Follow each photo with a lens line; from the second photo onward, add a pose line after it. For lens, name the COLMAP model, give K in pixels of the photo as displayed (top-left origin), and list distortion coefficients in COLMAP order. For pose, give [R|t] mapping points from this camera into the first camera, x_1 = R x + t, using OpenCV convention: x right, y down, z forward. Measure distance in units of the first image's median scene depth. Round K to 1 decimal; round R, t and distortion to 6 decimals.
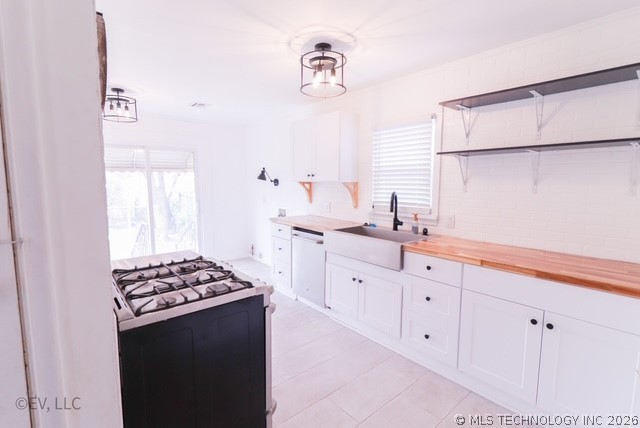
lens RADIAL K [[295.0, 0, 318.5], [0, 295.0, 213.5], [0, 0, 1]] dist [0.005108, -0.003422]
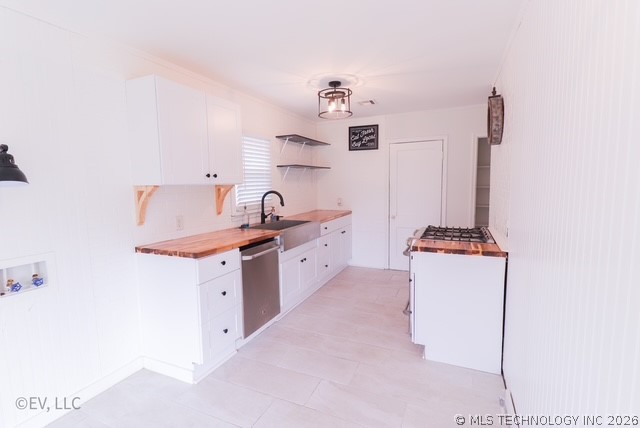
lens RADIAL K [[295.0, 0, 317.5], [0, 295.0, 213.2], [0, 0, 1]] dist [0.005108, -0.003422]
pose [[-0.410547, -0.086138, 0.907762, -0.941728], [0.127711, 0.980284, 0.150778, -0.139775], [-0.902852, 0.177832, -0.391452, 1.290308]]
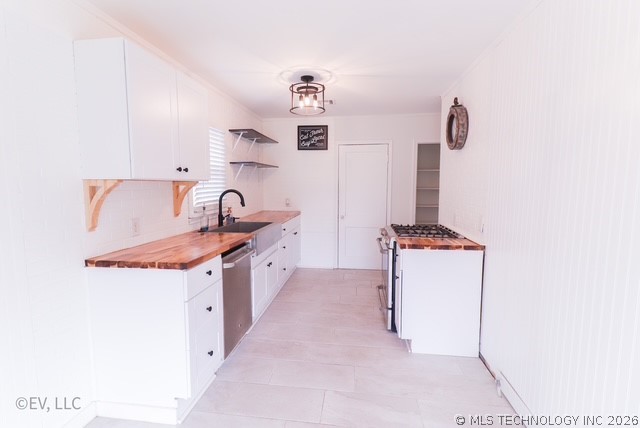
lens RADIAL K [[295.0, 0, 311.9], [0, 295.0, 212.8], [0, 0, 1]] dist [0.005108, -0.003422]
pose [[-0.647221, -0.074120, 0.758690, -0.784980], [0.093351, 0.980065, 0.175382, -0.150193], [-0.756565, 0.184336, -0.627399, 1.444572]]
